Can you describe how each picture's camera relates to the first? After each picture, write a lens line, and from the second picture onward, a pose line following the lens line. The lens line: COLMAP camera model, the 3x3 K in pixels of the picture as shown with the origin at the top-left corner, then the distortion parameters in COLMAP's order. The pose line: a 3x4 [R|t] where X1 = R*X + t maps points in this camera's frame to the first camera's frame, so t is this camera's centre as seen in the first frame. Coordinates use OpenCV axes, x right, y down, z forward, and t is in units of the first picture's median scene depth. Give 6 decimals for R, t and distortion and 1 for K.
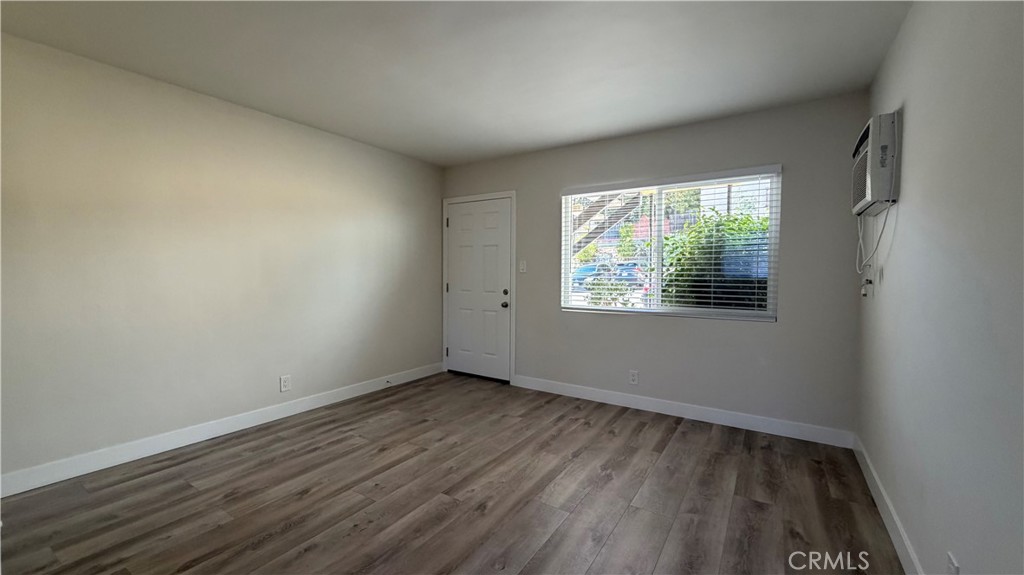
lens RADIAL K [[407.7, 0, 508.2], [0, 407.7, 286.2], [0, 0, 1]] dist [0.000202, -0.000019]
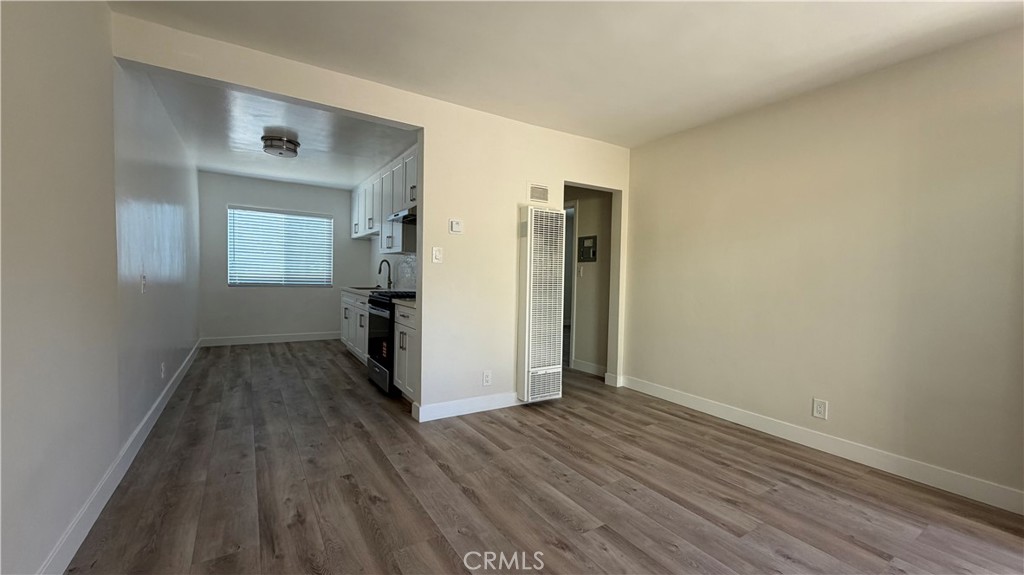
lens RADIAL K [[407.7, 0, 508.2], [0, 407.7, 286.2], [0, 0, 1]] dist [0.000202, -0.000019]
pose [[-0.409607, 0.014374, -0.912149, 0.604177], [-0.055075, 0.997662, 0.040454, -0.006479], [0.910598, 0.066807, -0.407858, 1.002760]]
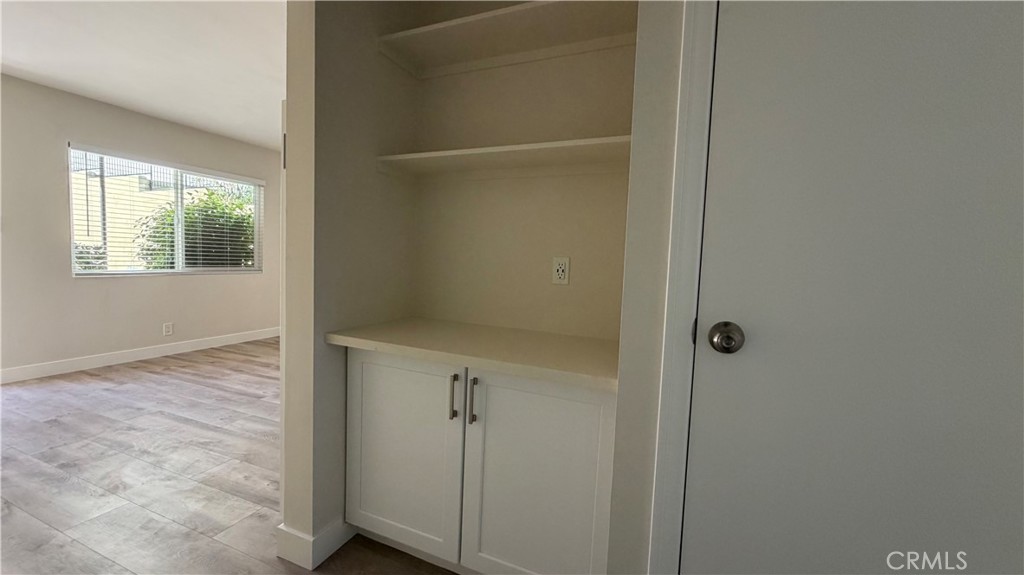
lens RADIAL K [[407.7, 0, 508.2], [0, 407.7, 286.2], [0, 0, 1]] dist [0.000202, -0.000019]
pose [[-0.177082, -0.078481, 0.981062, -1.471226], [-0.006101, 0.996884, 0.078646, 0.005355], [-0.984177, 0.007941, -0.177009, 0.359990]]
